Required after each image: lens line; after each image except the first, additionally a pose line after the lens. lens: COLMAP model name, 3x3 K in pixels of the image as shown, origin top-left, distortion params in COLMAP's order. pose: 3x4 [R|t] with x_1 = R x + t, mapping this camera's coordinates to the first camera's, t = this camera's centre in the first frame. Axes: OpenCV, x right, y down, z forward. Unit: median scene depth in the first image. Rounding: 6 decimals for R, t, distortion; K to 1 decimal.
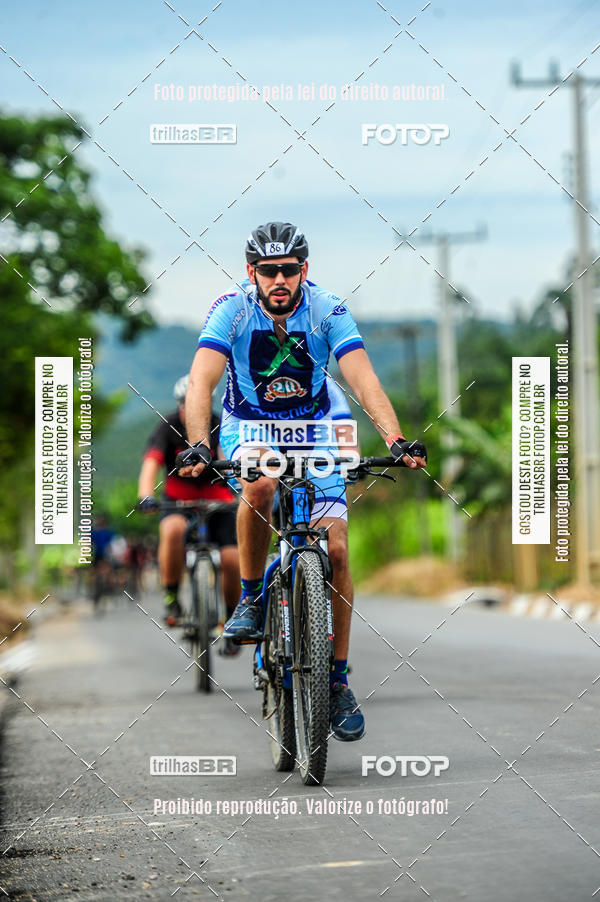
lens RADIAL K [[6238.1, 0, 300.0], [0, 6238.1, 451.0], [0, 0, 1]] dist [0.579643, -24.526856]
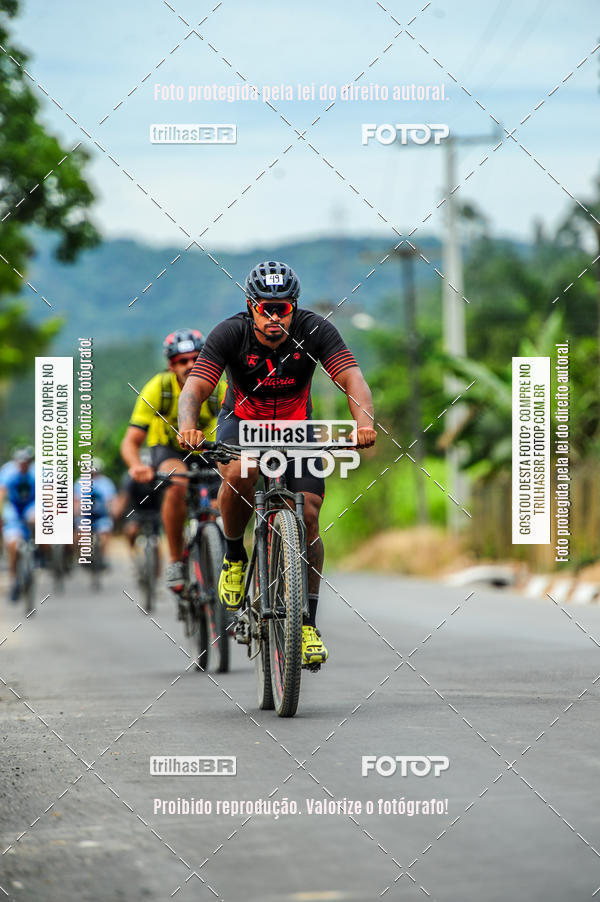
lens RADIAL K [[5610.9, 0, 300.0], [0, 5610.9, 451.0], [0, 0, 1]] dist [0.160987, -4.737382]
pose [[0.999385, 0.014889, 0.031744, -0.019935], [-0.015005, 0.999882, 0.003400, 0.004753], [-0.031690, -0.003875, 0.999490, 0.260001]]
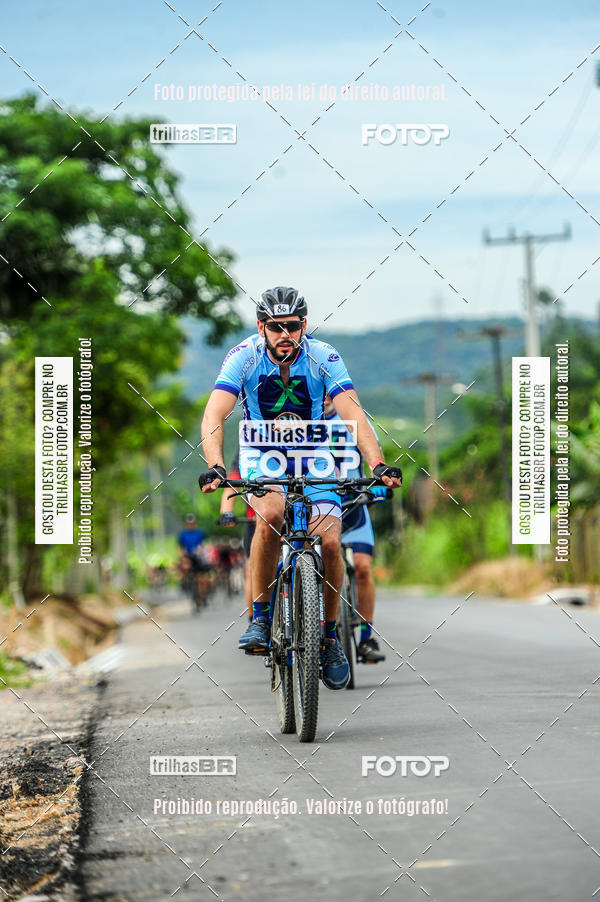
lens RADIAL K [[6333.2, 0, 301.7], [0, 6333.2, 440.8], [0, 0, 1]] dist [0.678987, -34.828070]
pose [[0.999865, -0.007199, -0.014763, 0.001304], [0.007177, 0.999973, -0.001565, -0.000307], [0.014774, 0.001459, 0.999890, -0.017909]]
